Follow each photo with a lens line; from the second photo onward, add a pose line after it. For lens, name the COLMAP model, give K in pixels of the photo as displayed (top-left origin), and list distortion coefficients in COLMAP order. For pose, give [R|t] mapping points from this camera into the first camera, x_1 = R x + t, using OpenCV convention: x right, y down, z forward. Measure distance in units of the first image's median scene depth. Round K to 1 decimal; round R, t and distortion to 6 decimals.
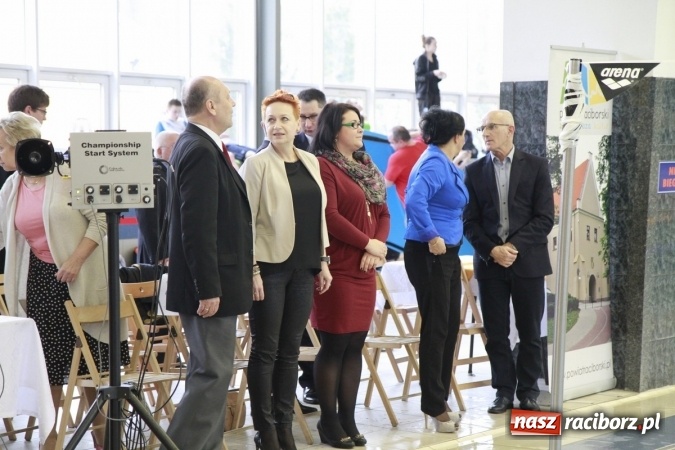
lens RADIAL K [[1605.0, 0, 339.1], [0, 1605.0, 219.8], [0, 0, 1]] dist [0.370942, 0.000000]
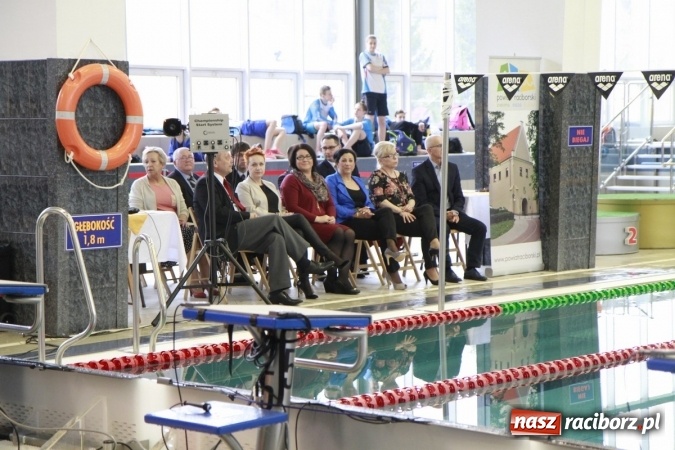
lens RADIAL K [[1605.0, 0, 337.3], [0, 1605.0, 227.6], [0, 0, 1]] dist [0.370942, 0.000000]
pose [[0.994275, -0.008482, -0.106514, 0.149979], [0.010507, 0.999774, 0.018464, 0.033678], [0.106333, -0.019478, 0.994140, -0.638133]]
